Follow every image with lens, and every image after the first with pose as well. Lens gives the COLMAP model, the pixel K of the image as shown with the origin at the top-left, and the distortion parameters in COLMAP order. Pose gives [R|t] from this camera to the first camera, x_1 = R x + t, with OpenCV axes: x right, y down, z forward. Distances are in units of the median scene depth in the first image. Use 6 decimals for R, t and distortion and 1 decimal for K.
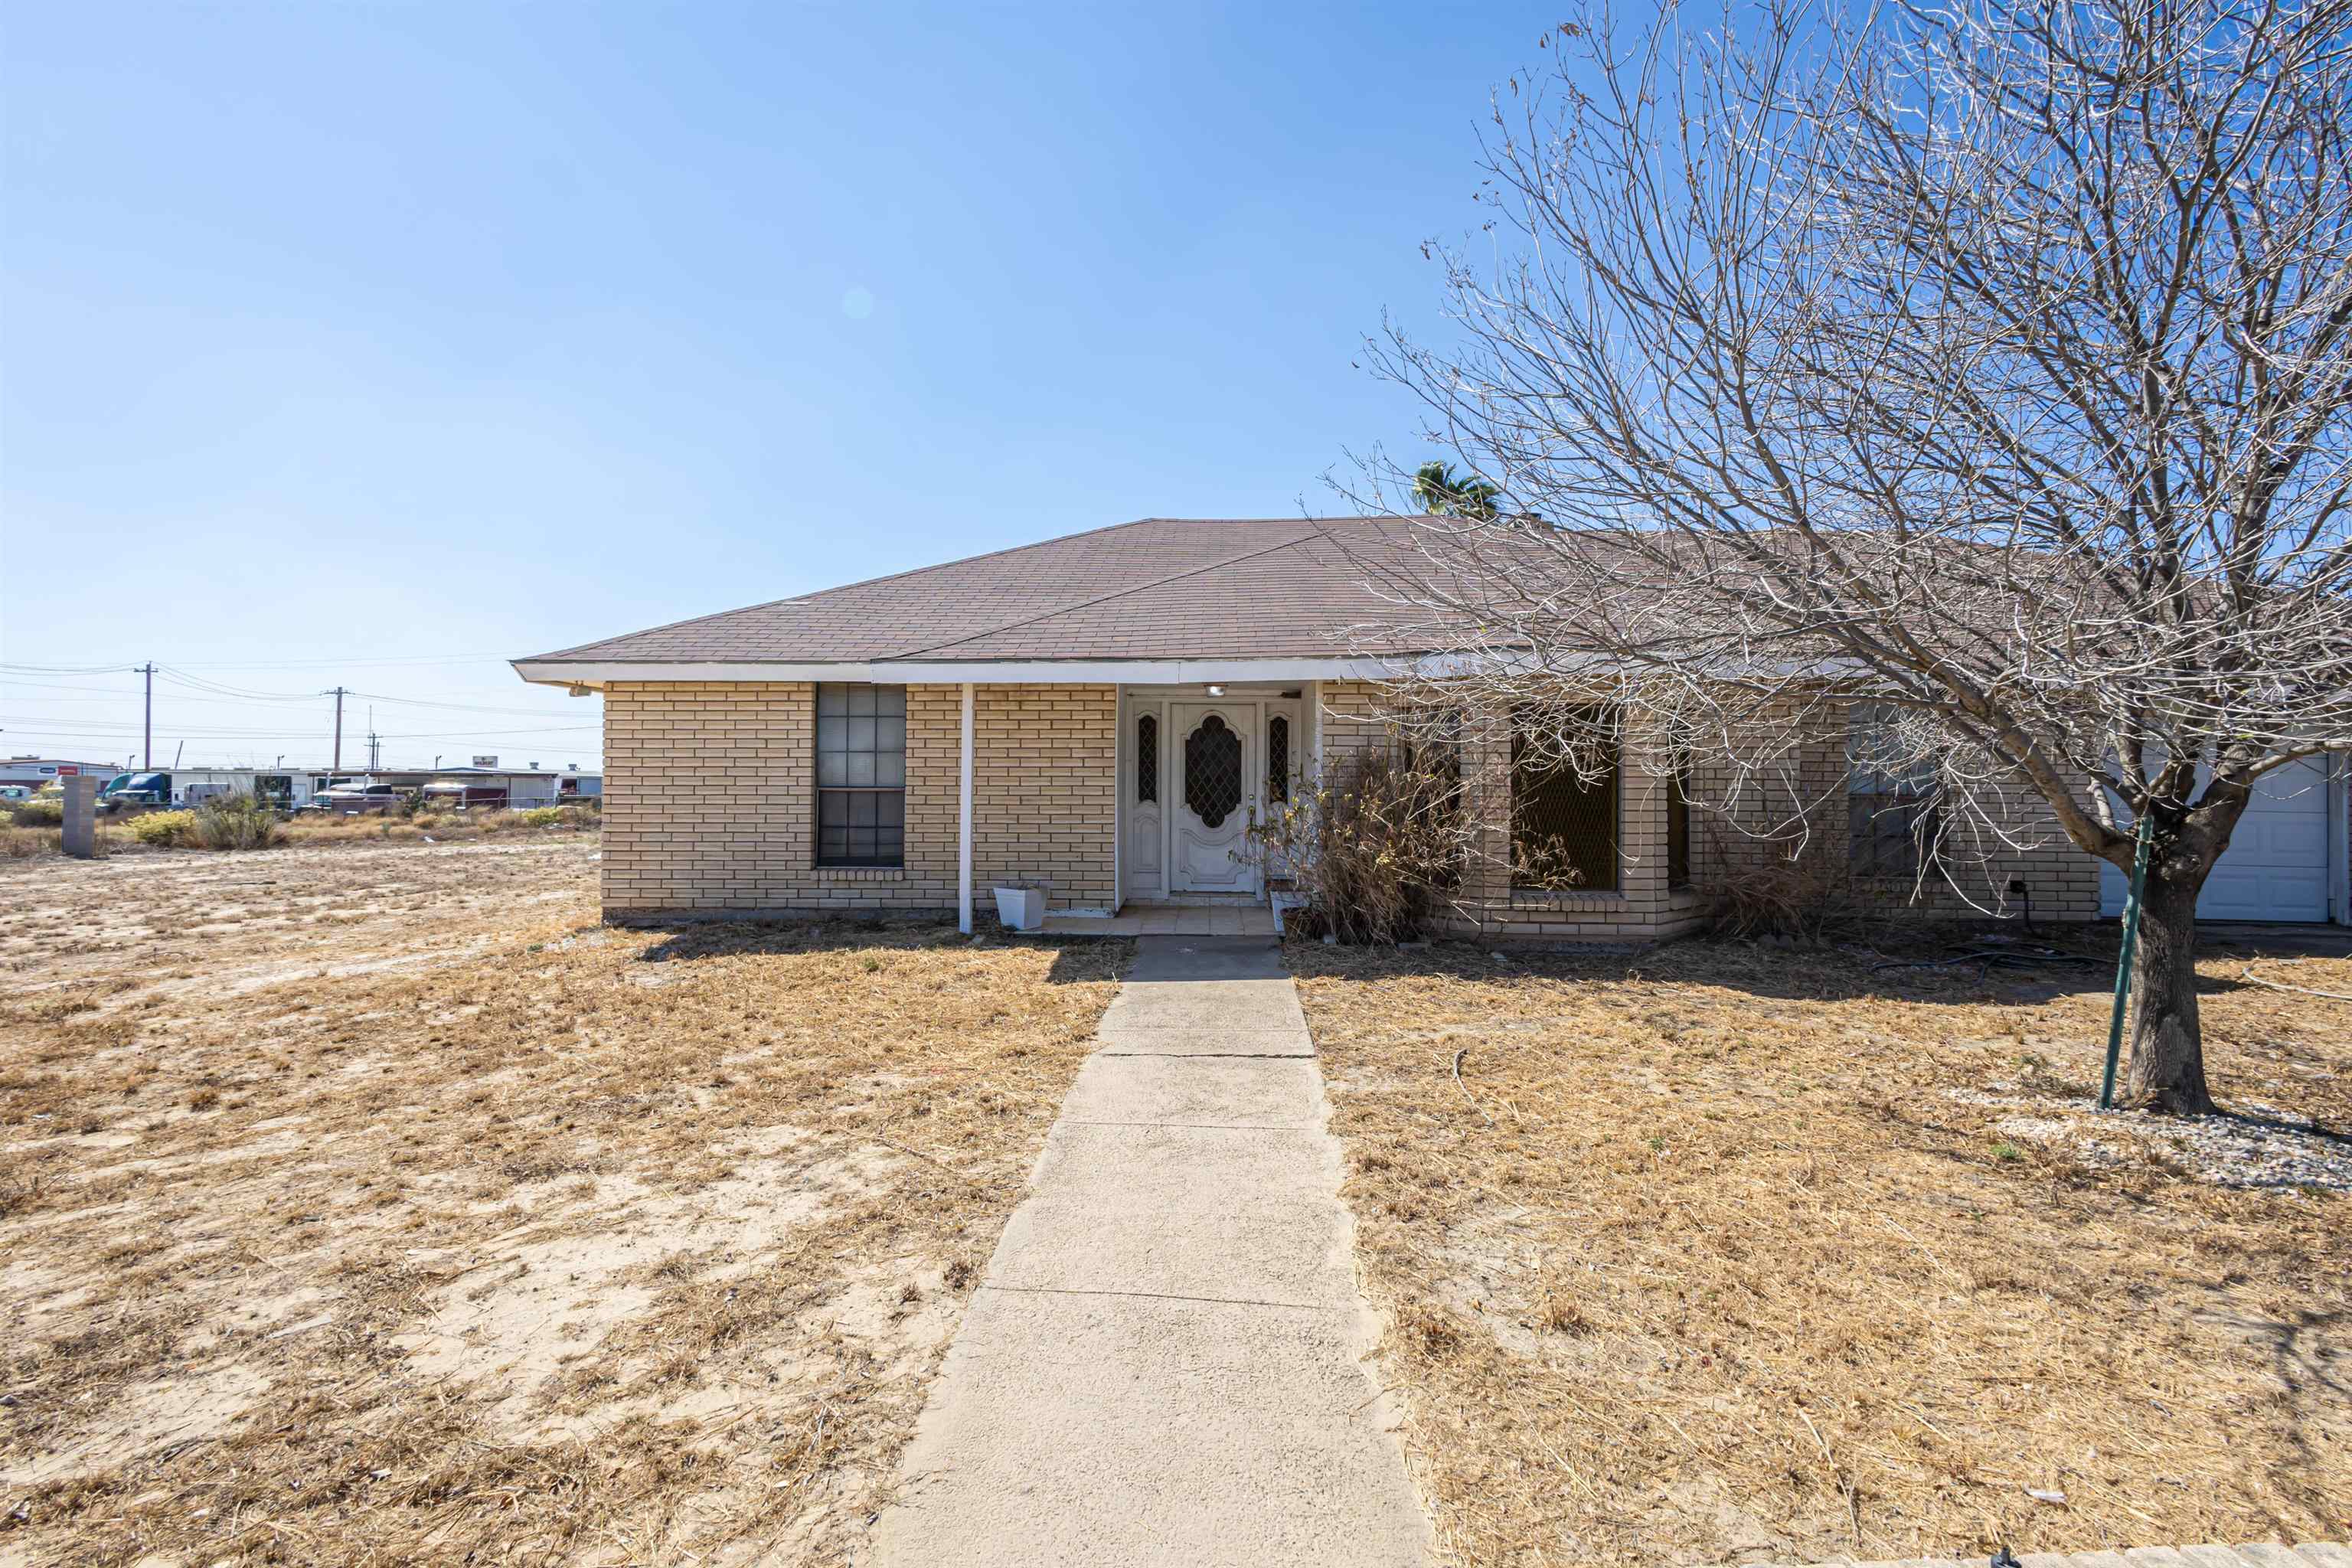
lens RADIAL K [[1138.4, 0, 1176.0], [0, 1138.4, 784.0], [0, 0, 1]] dist [0.001866, 0.000129]
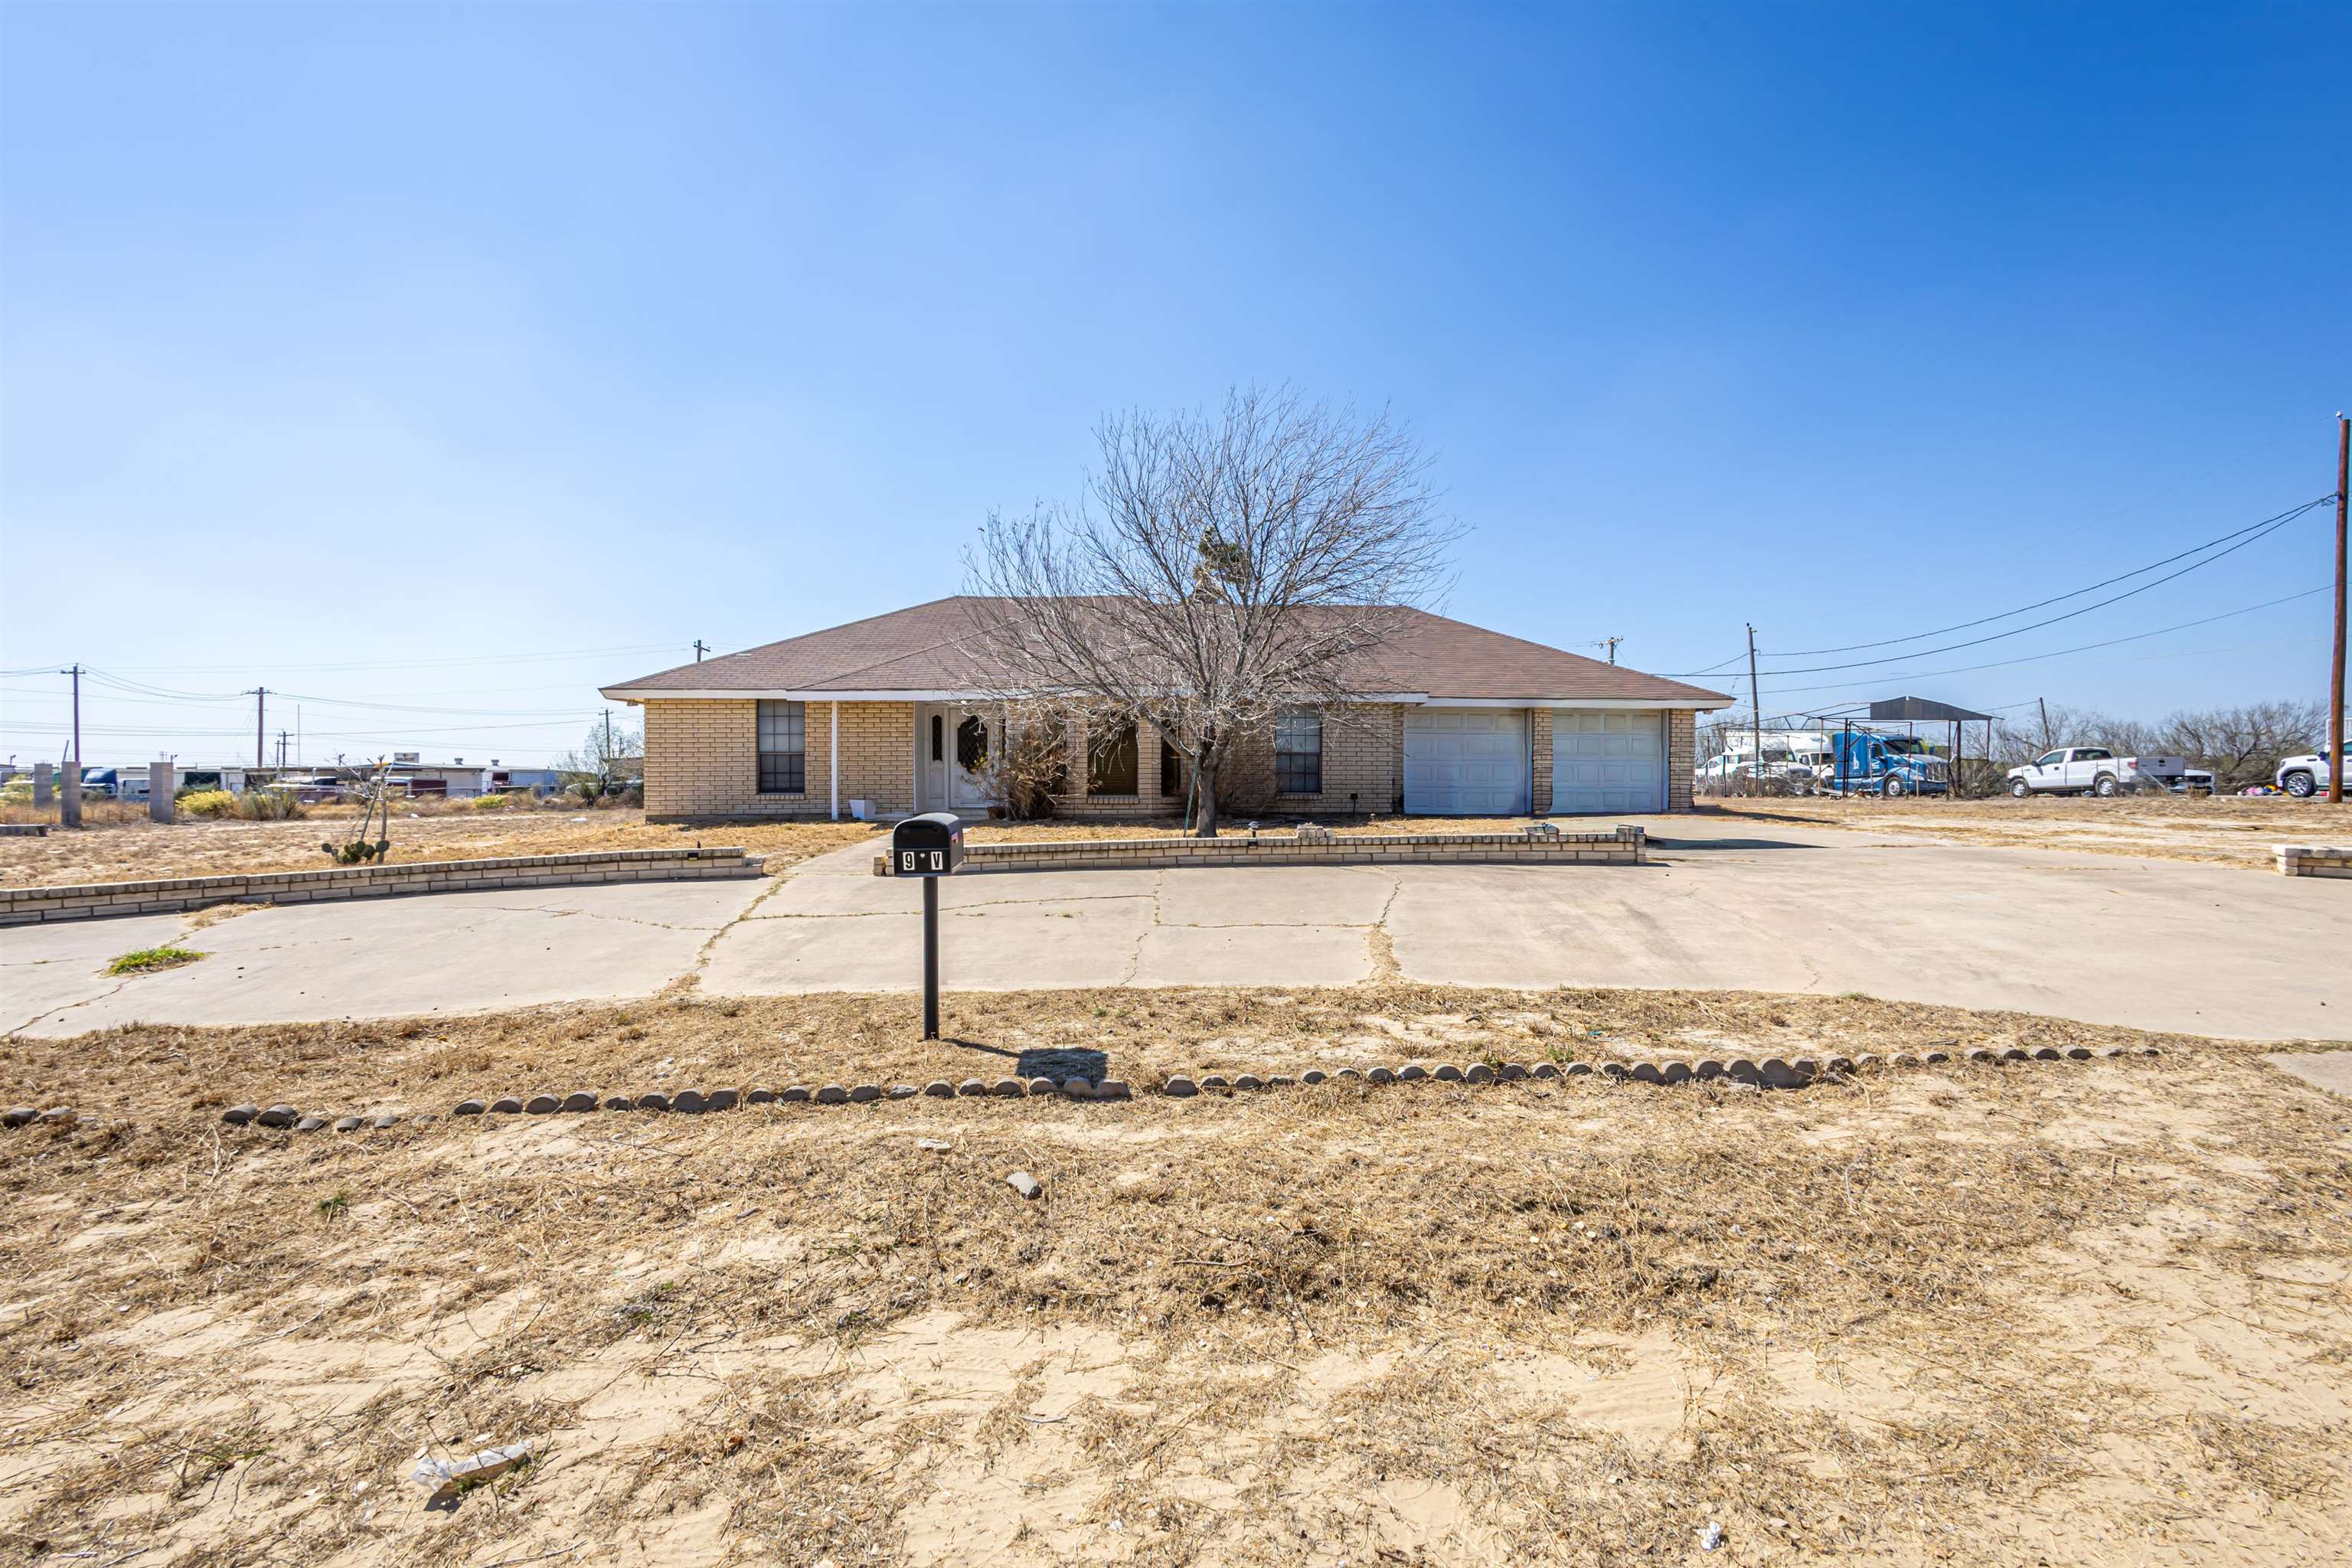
lens RADIAL K [[1047.5, 0, 1176.0], [0, 1047.5, 784.0], [0, 0, 1]] dist [0.000248, -0.000098]
pose [[0.995179, -0.008619, 0.097700, 0.218954], [0.007847, 0.999935, 0.008282, 0.046768], [-0.097765, -0.007475, 0.995181, -0.849780]]
